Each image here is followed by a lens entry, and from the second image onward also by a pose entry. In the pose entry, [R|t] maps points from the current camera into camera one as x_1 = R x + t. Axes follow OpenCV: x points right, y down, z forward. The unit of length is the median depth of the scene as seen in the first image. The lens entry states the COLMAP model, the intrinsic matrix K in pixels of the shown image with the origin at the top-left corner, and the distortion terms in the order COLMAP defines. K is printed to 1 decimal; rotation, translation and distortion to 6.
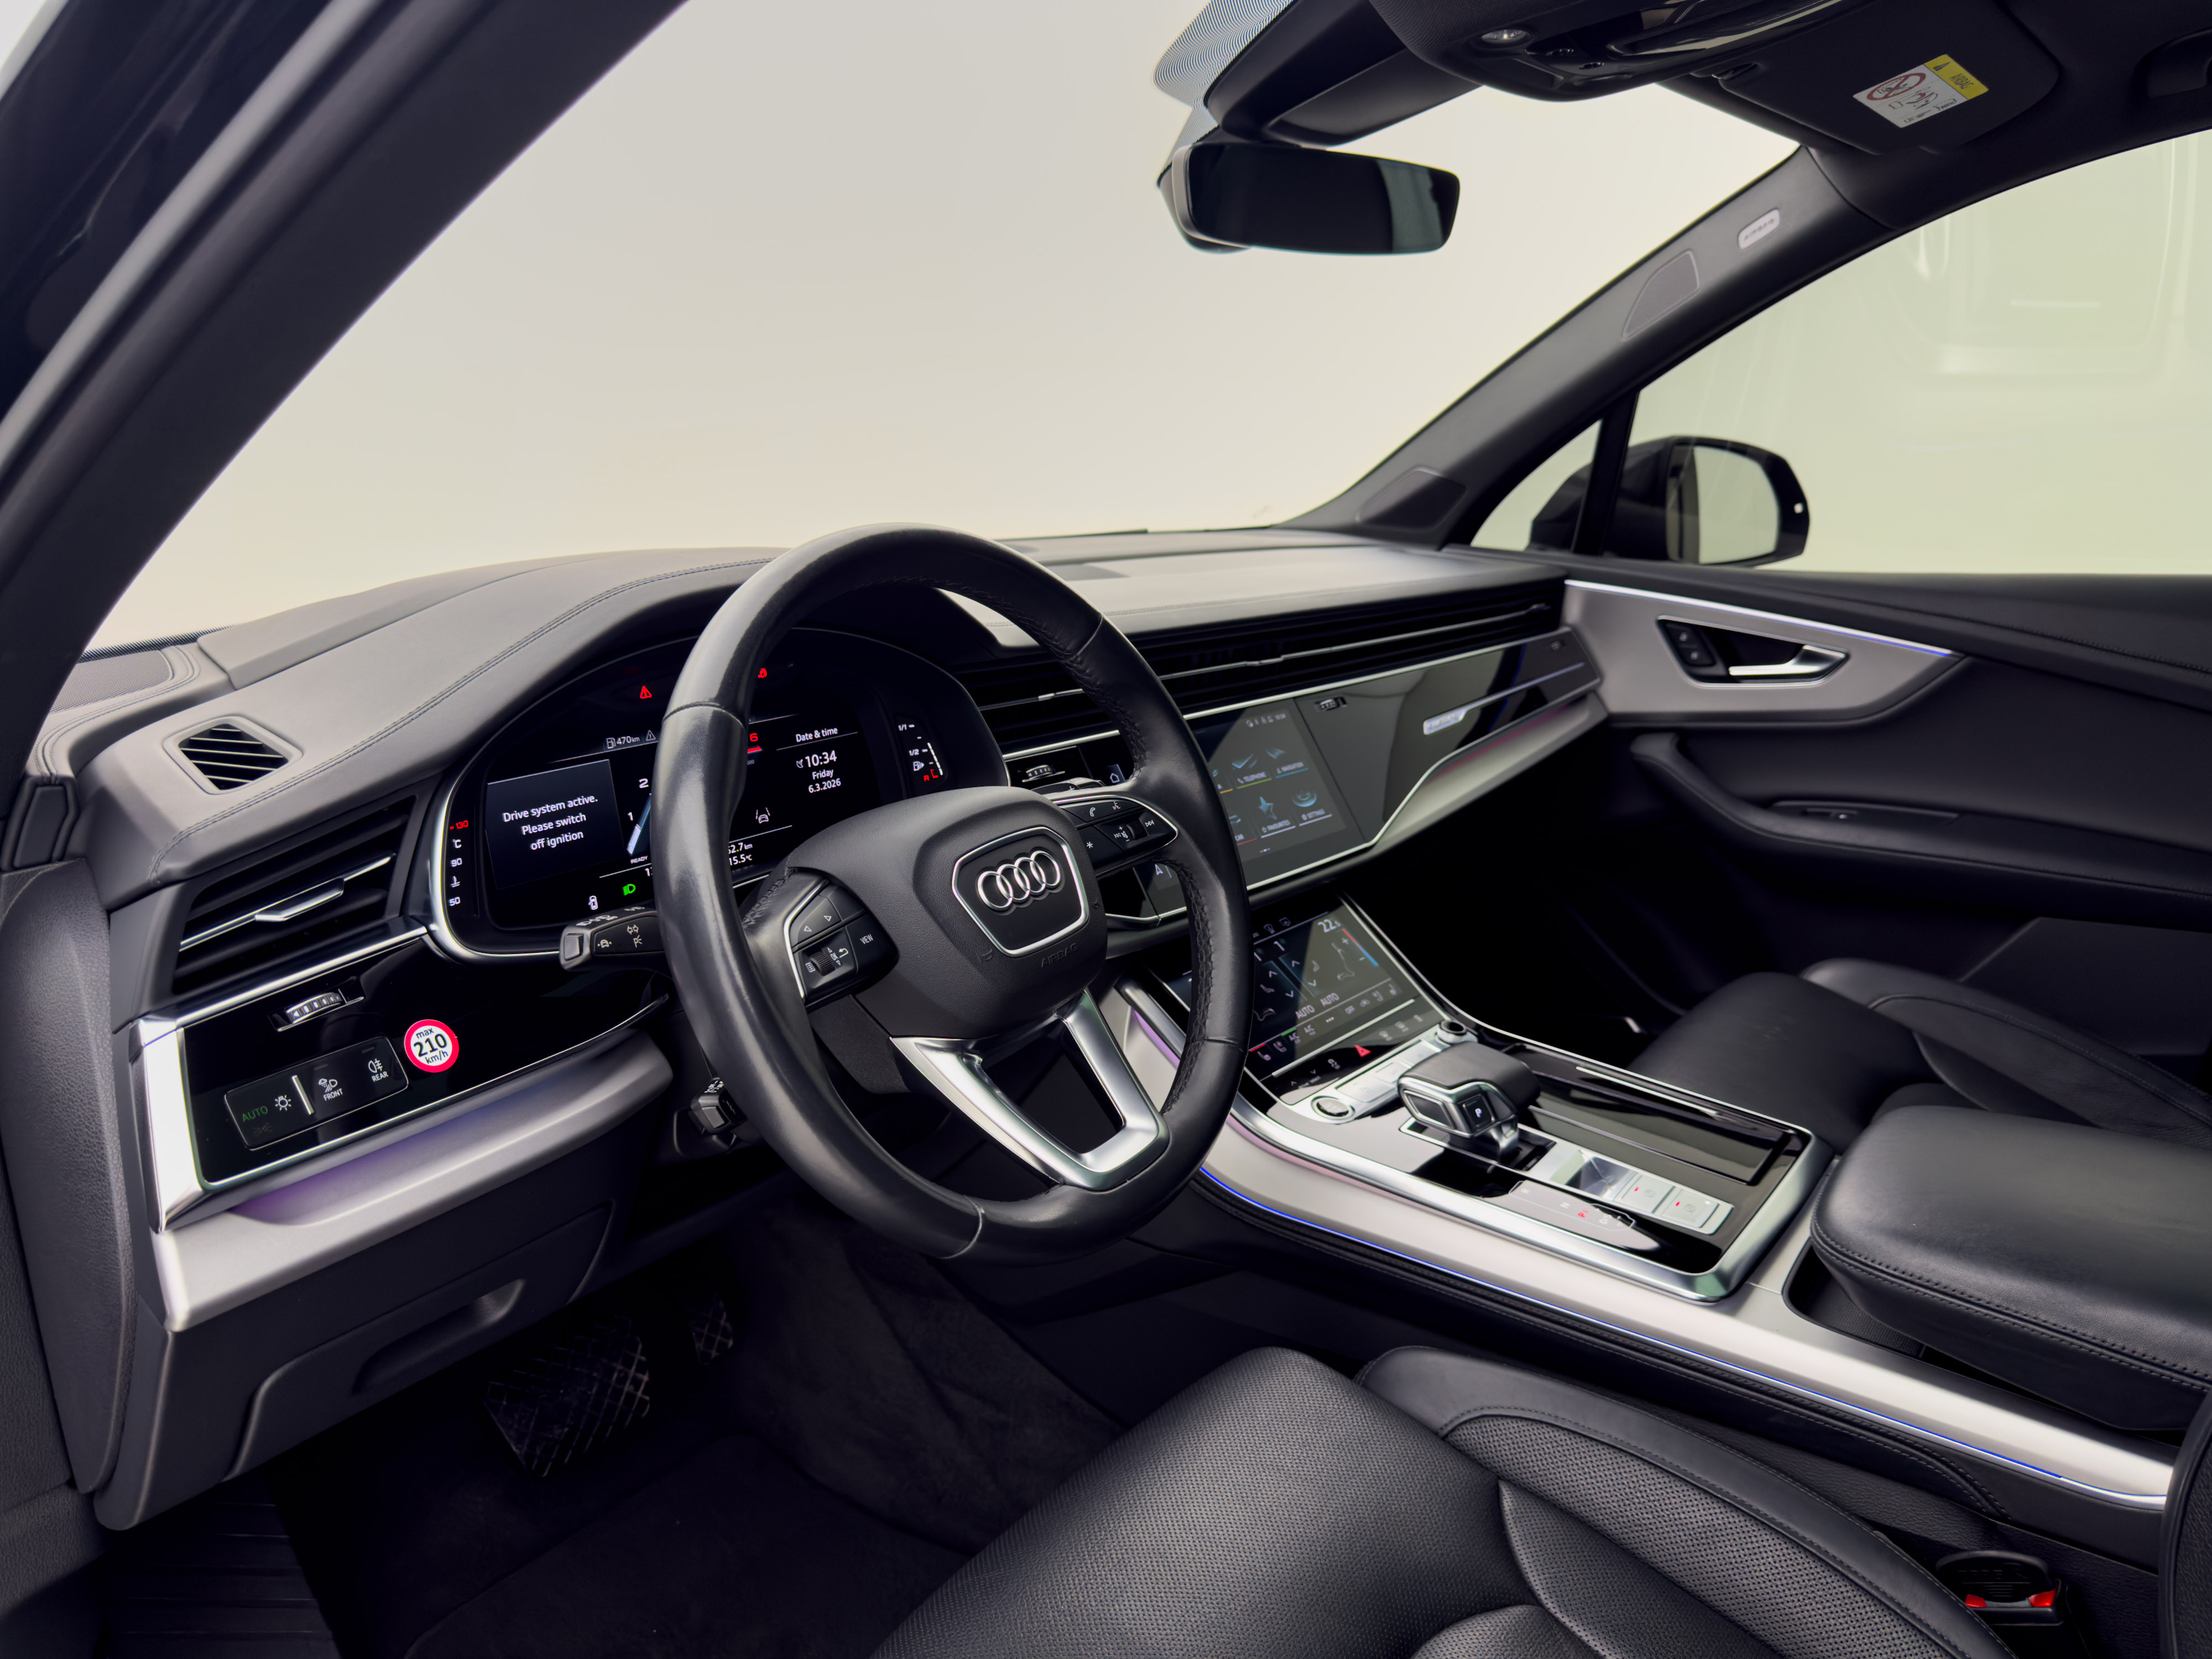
lens RADIAL K [[1561.9, 0, 1101.2], [0, 1561.9, 810.9], [0, 0, 1]] dist [0.008483, -0.020455]
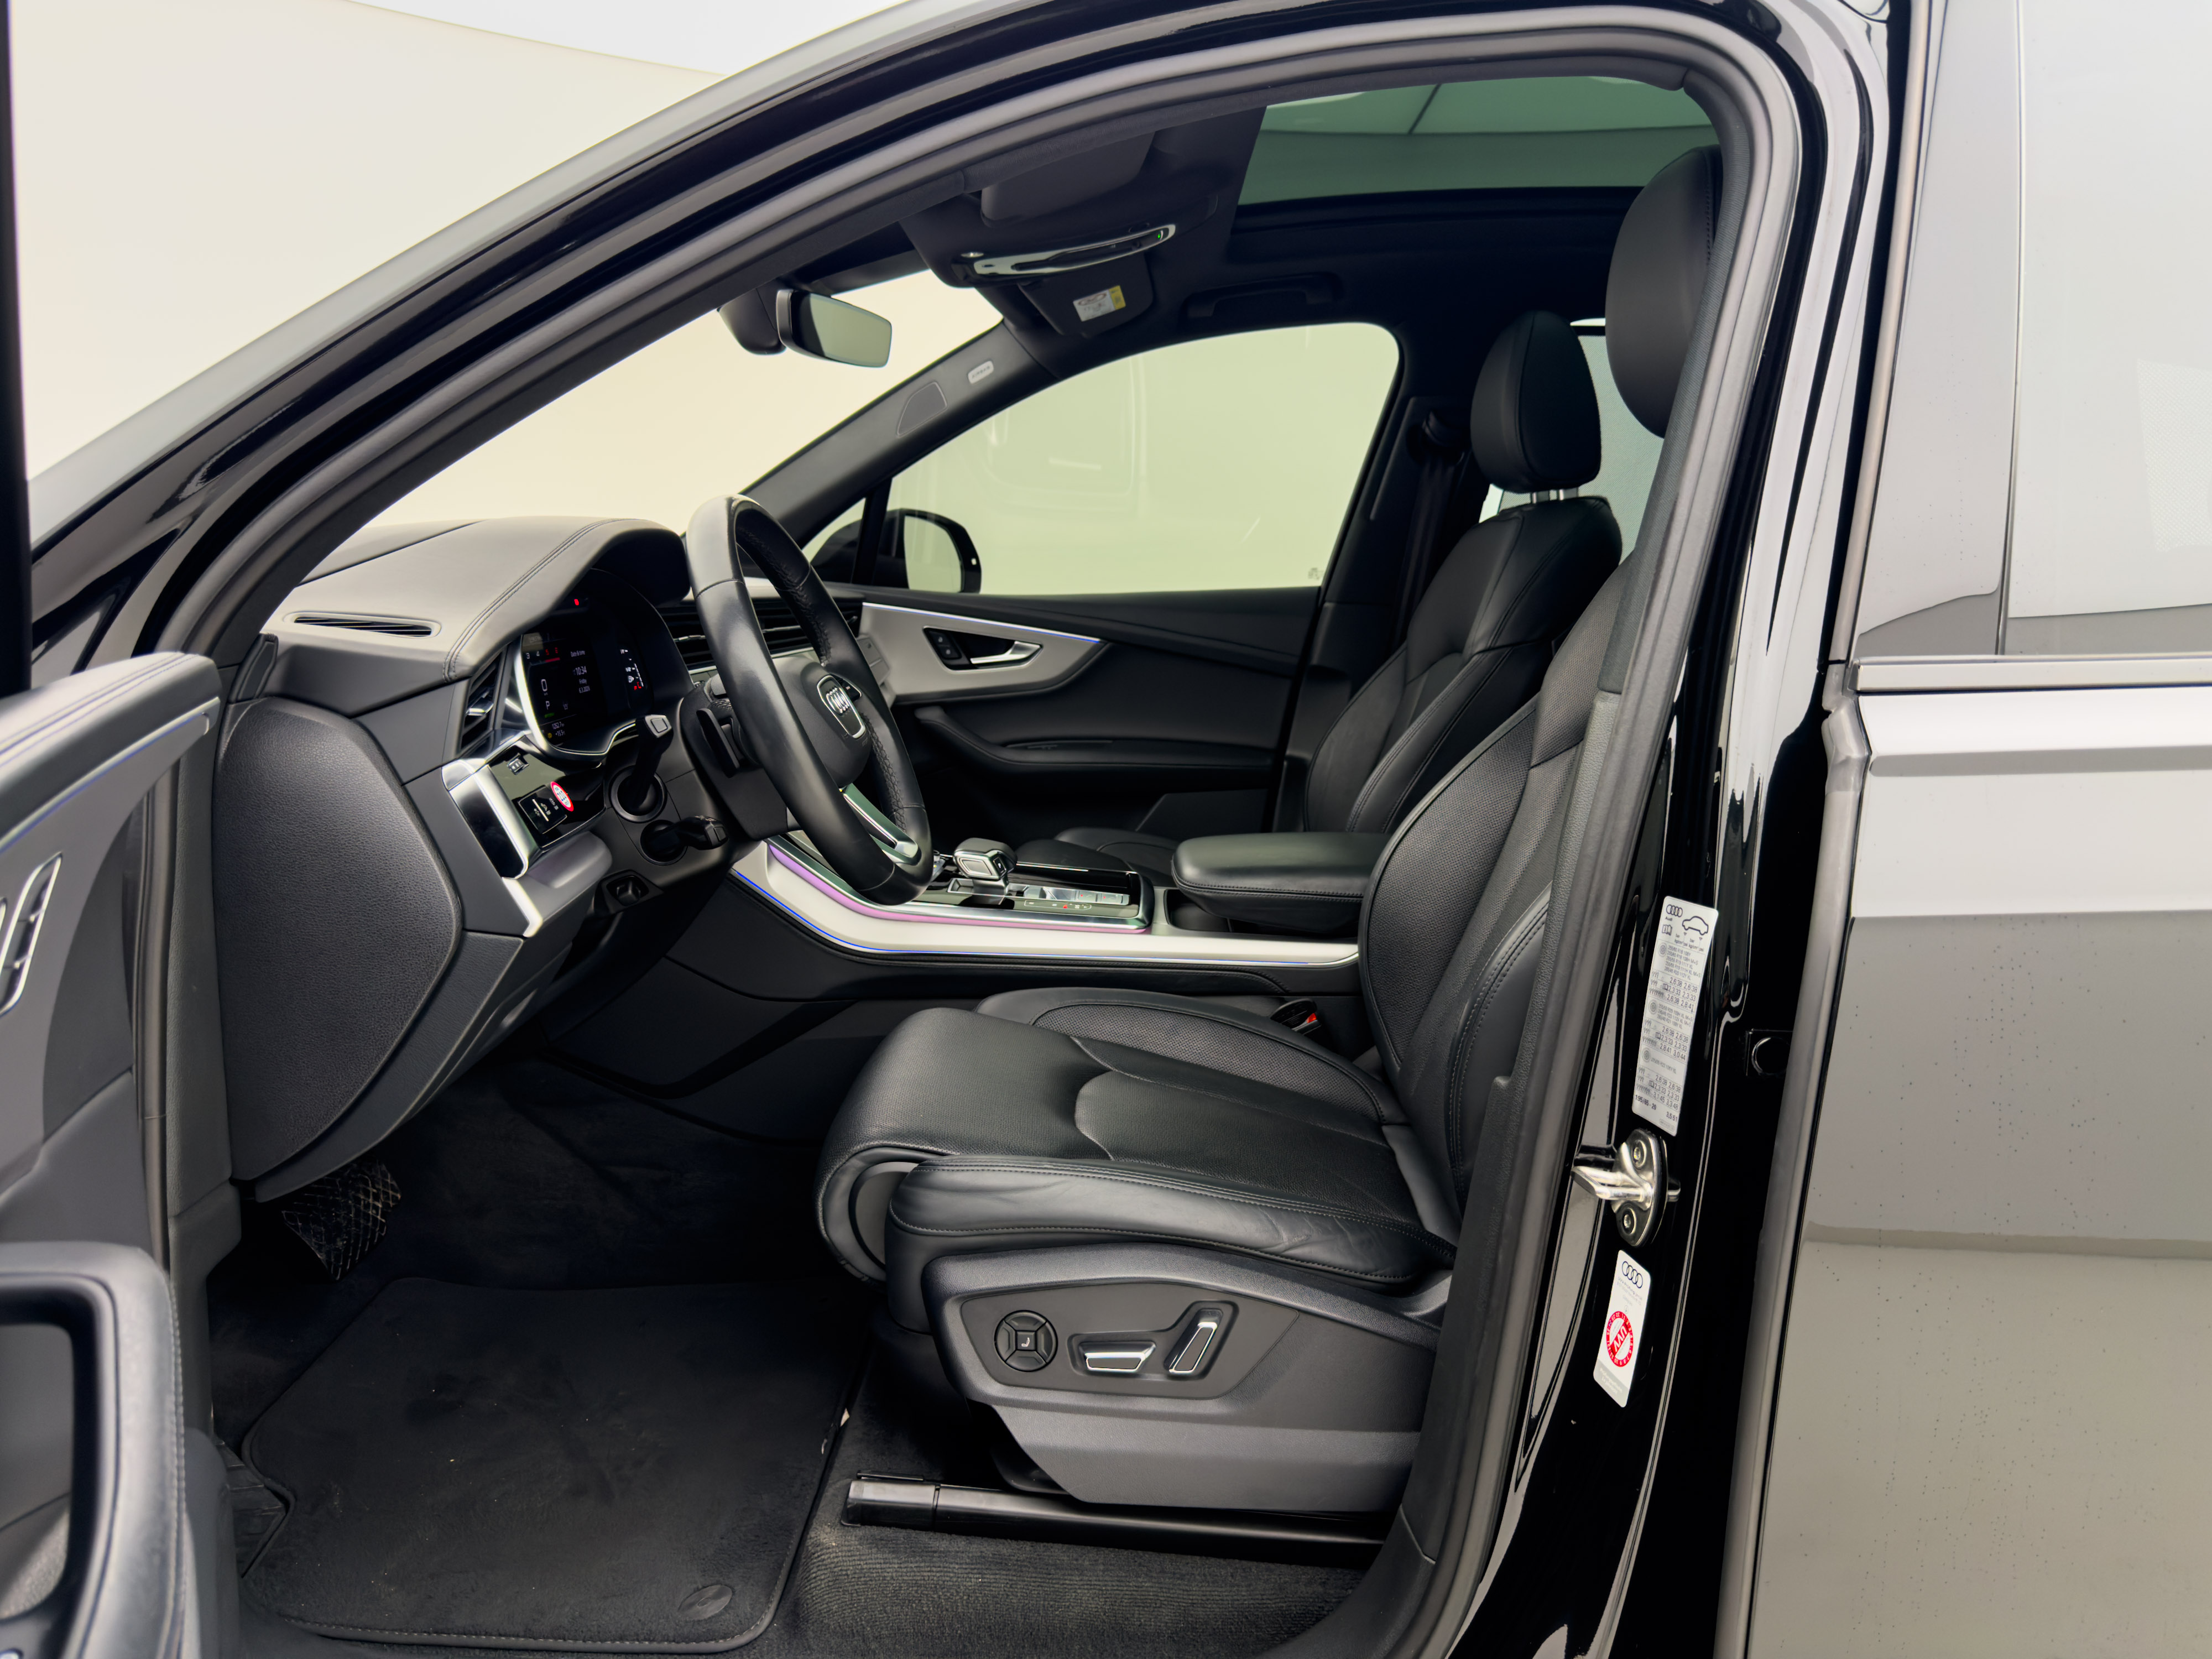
lens RADIAL K [[1561.9, 0, 1104.7], [0, 1561.9, 838.8], [0, 0, 1]] dist [0.008483, -0.020455]
pose [[0.797015, -0.086275, 0.597765, -0.457810], [0.123965, 0.992040, -0.022106, 0.145277], [-0.591100, 0.091721, 0.801366, -0.294193]]
